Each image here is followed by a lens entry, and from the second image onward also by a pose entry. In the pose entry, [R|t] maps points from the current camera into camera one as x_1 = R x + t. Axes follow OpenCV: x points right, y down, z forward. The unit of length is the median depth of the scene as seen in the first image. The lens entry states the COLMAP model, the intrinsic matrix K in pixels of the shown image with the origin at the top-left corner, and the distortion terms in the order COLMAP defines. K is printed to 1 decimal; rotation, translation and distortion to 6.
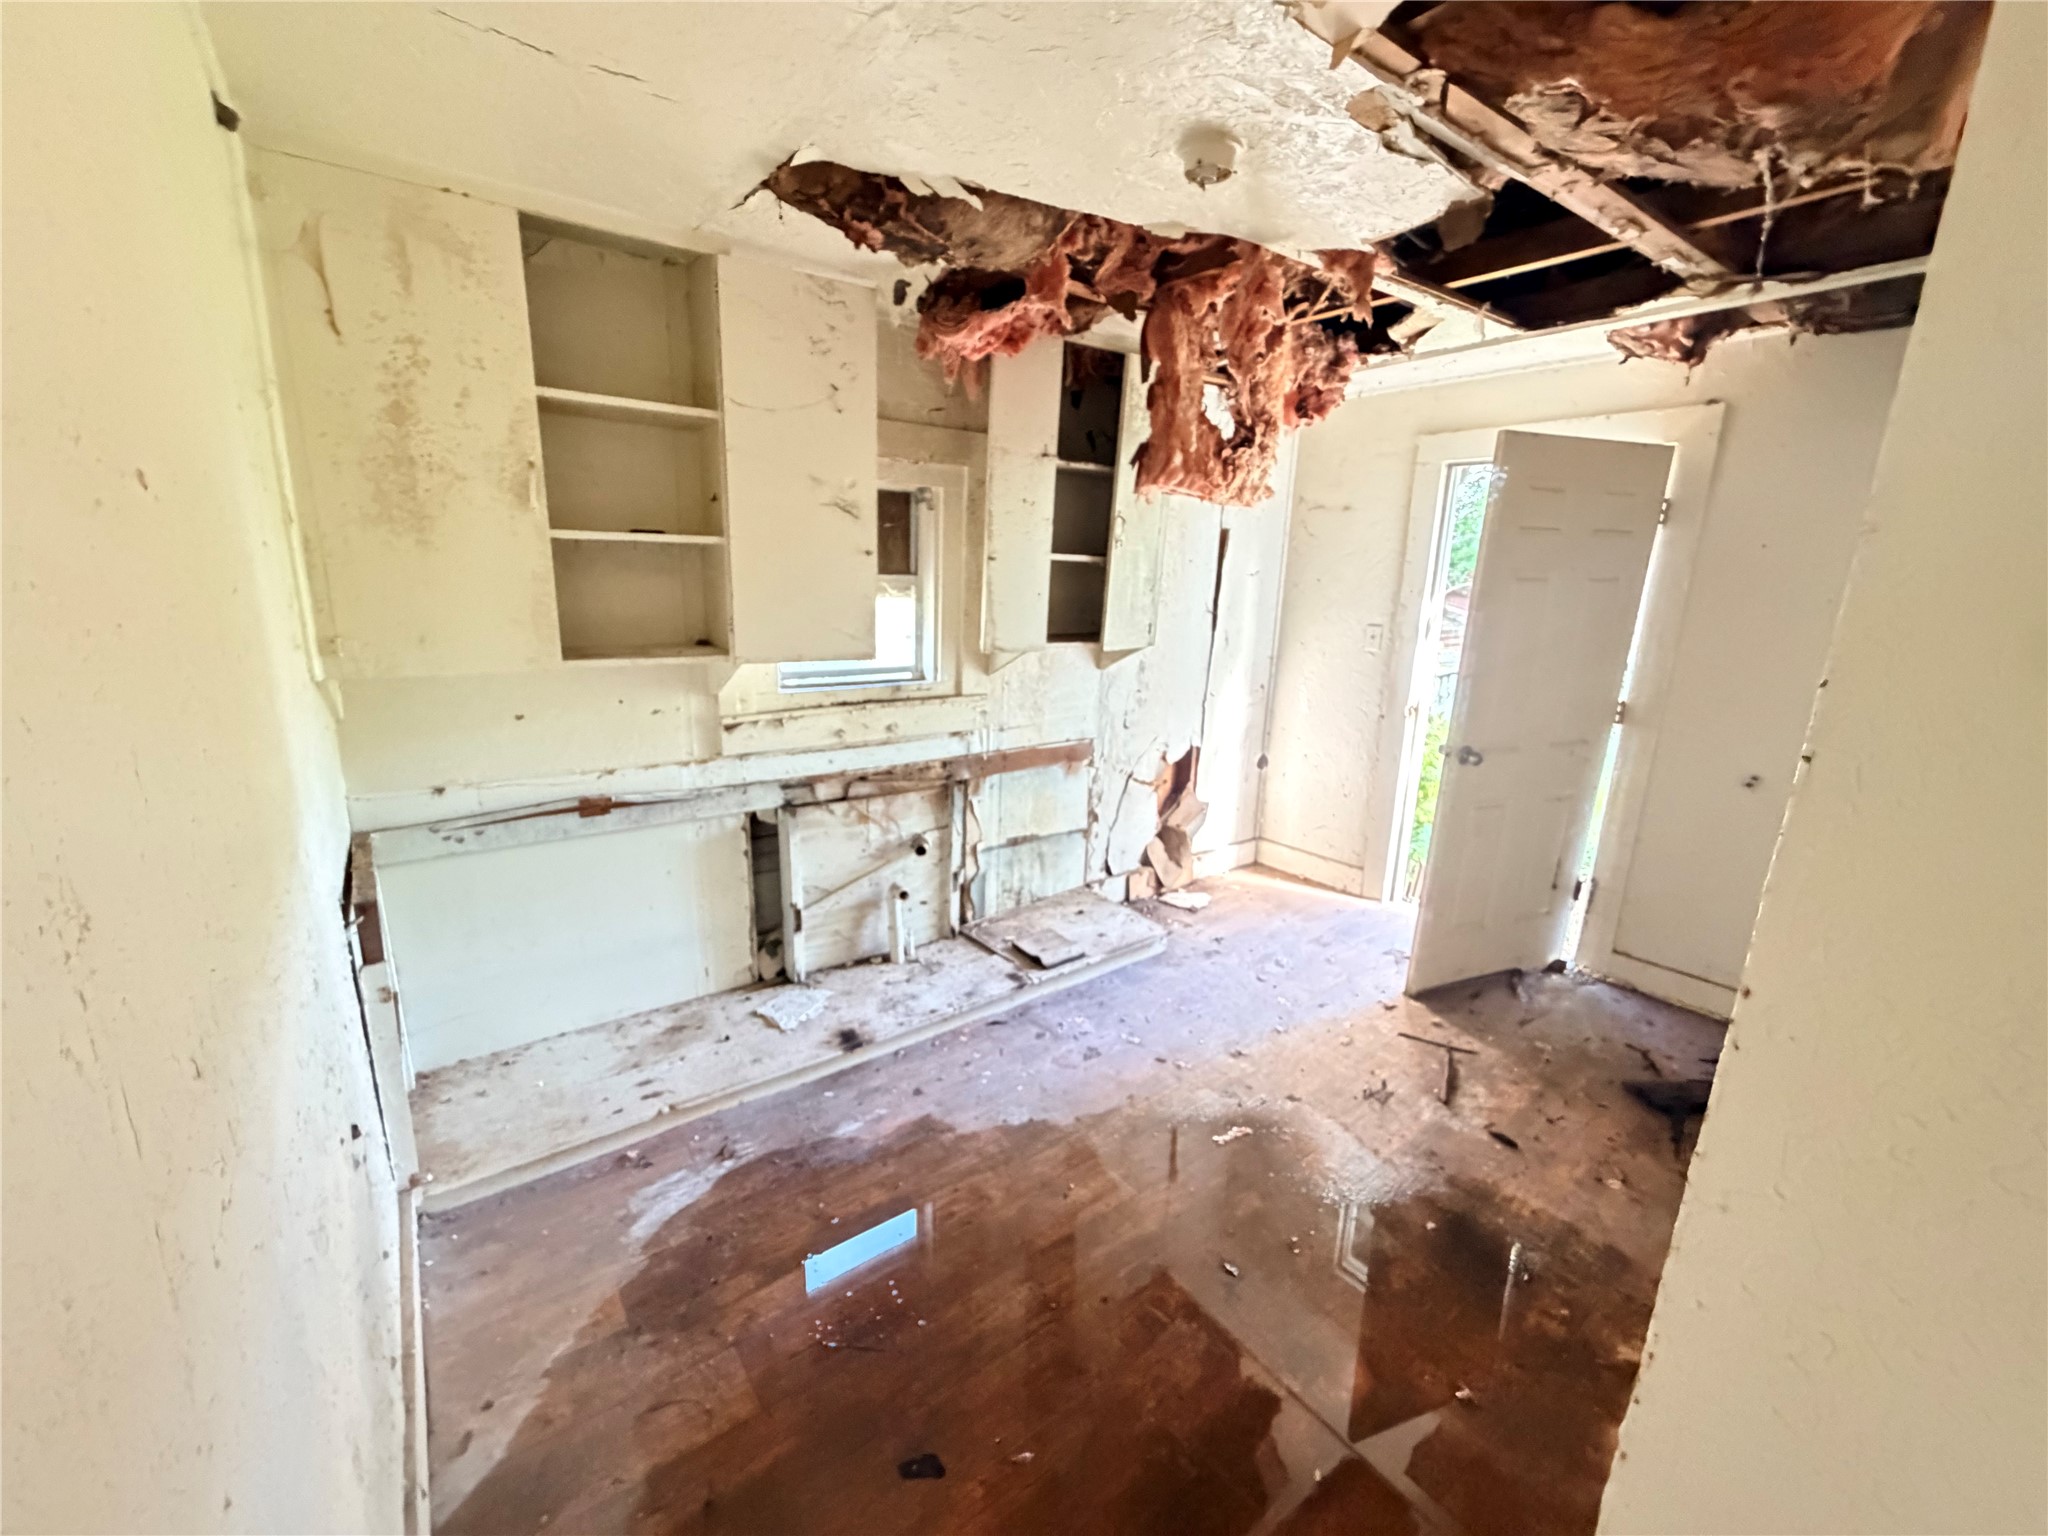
lens RADIAL K [[819.0, 0, 1012.8], [0, 819.0, 763.2], [0, 0, 1]] dist [-0.000661, -0.000173]
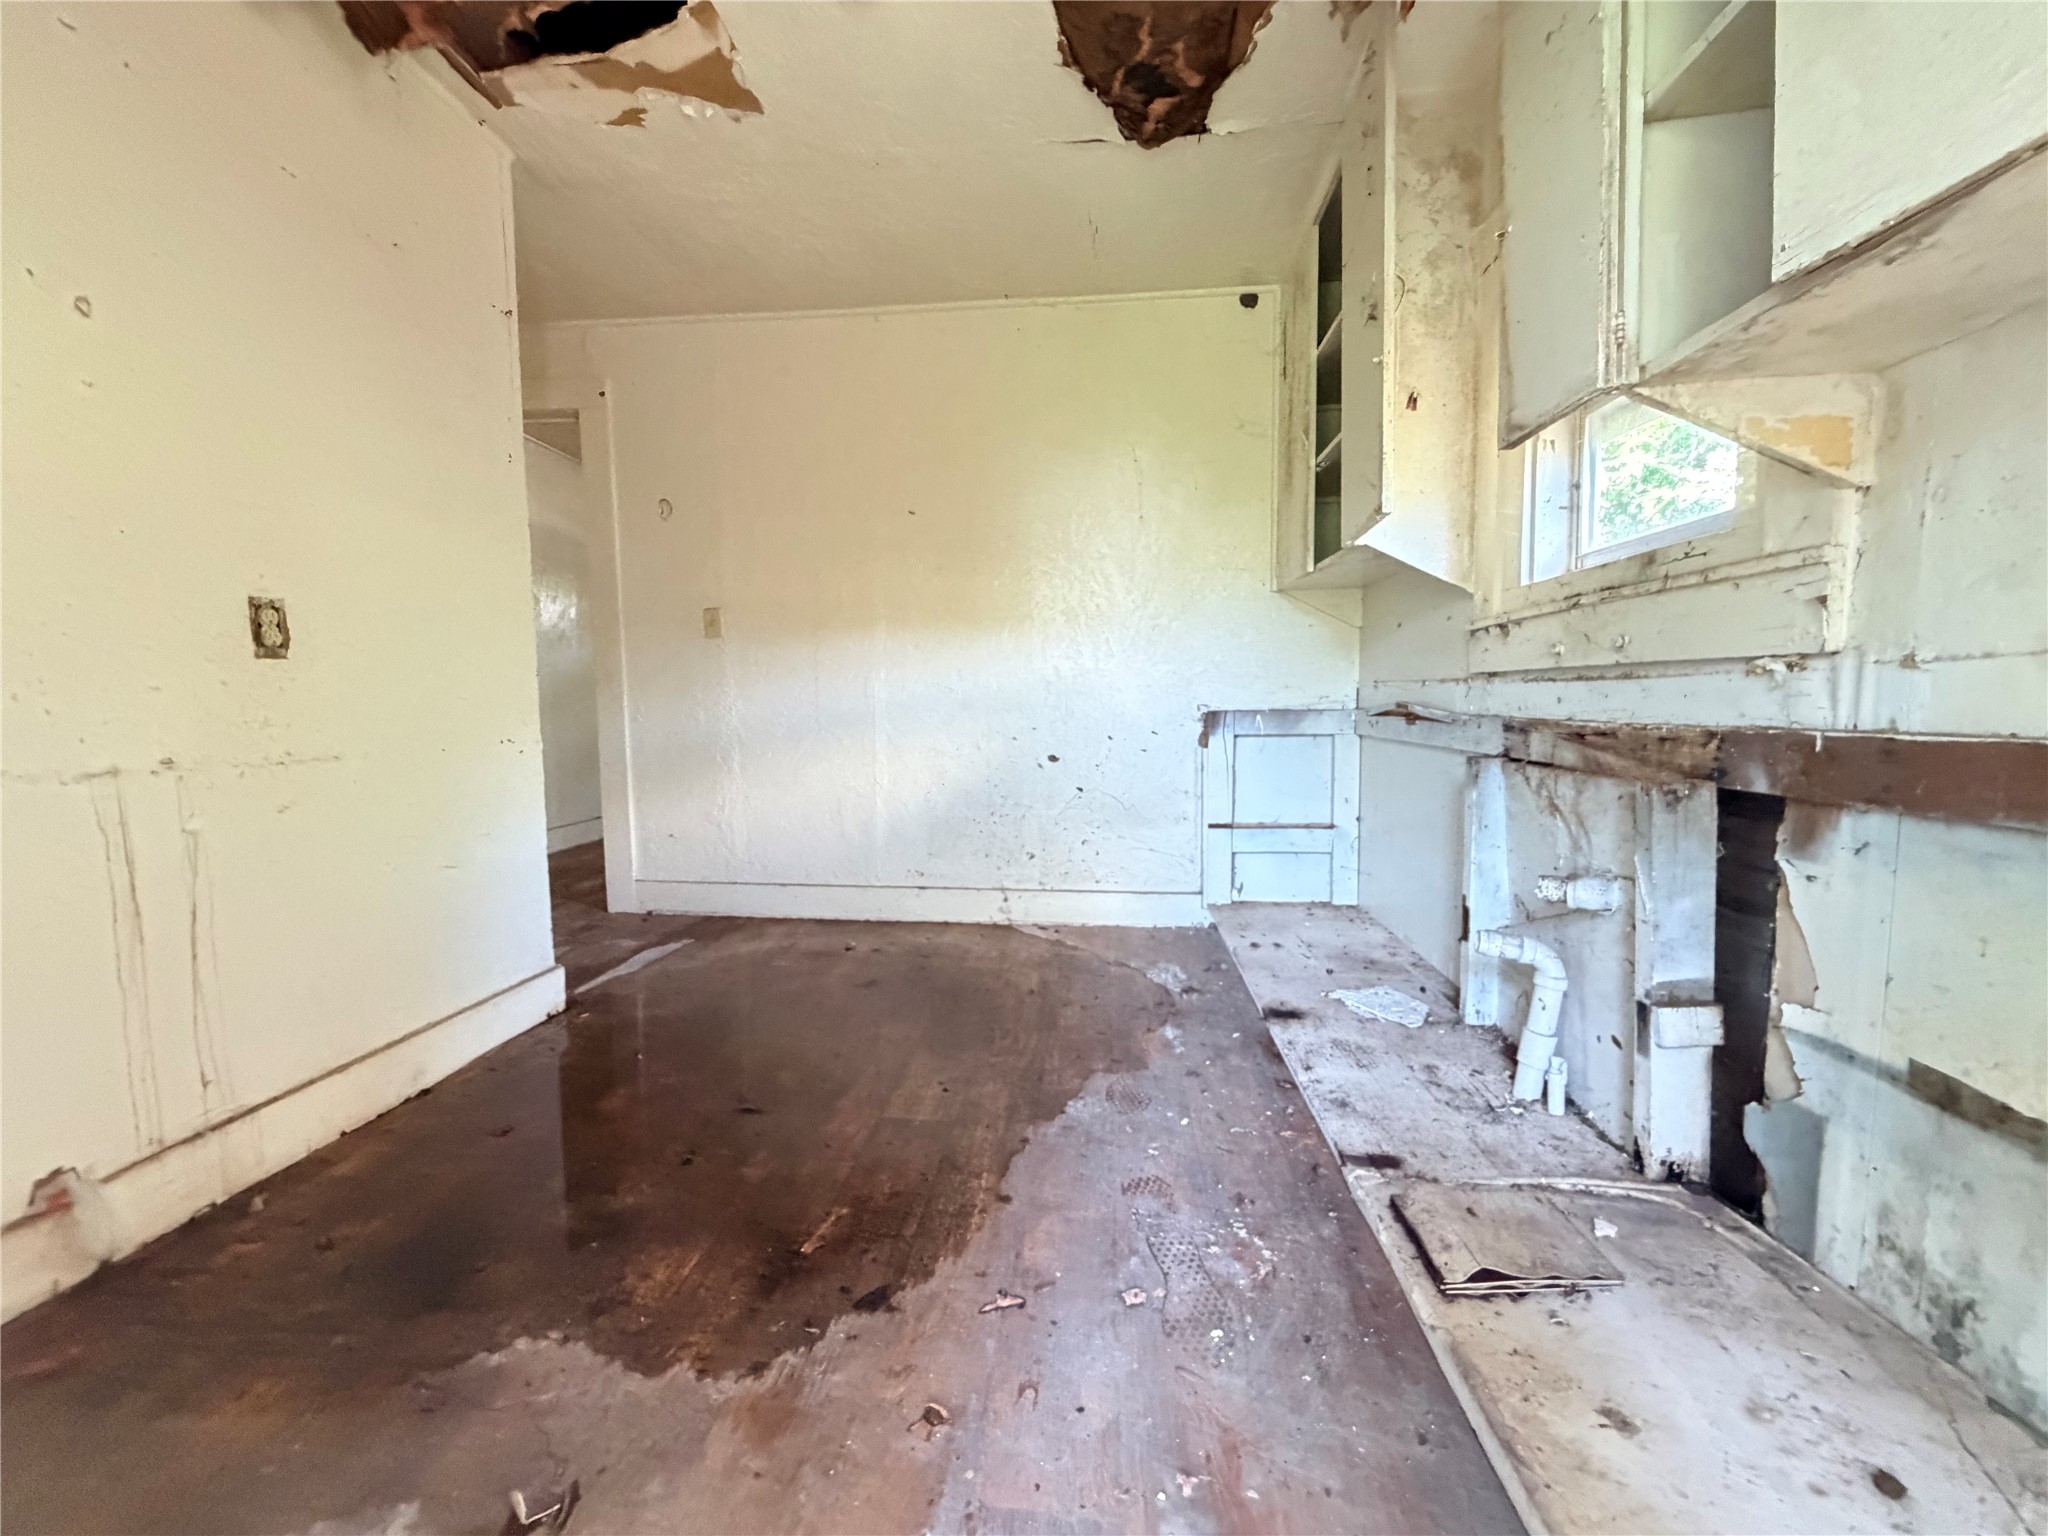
lens RADIAL K [[819.0, 0, 1012.8], [0, 819.0, 763.2], [0, 0, 1]] dist [-0.000661, -0.000173]
pose [[-0.669487, 0.036840, -0.741910, 0.511163], [-0.180929, 0.960603, 0.210967, -0.012047], [0.720453, 0.275472, -0.636445, 1.171448]]
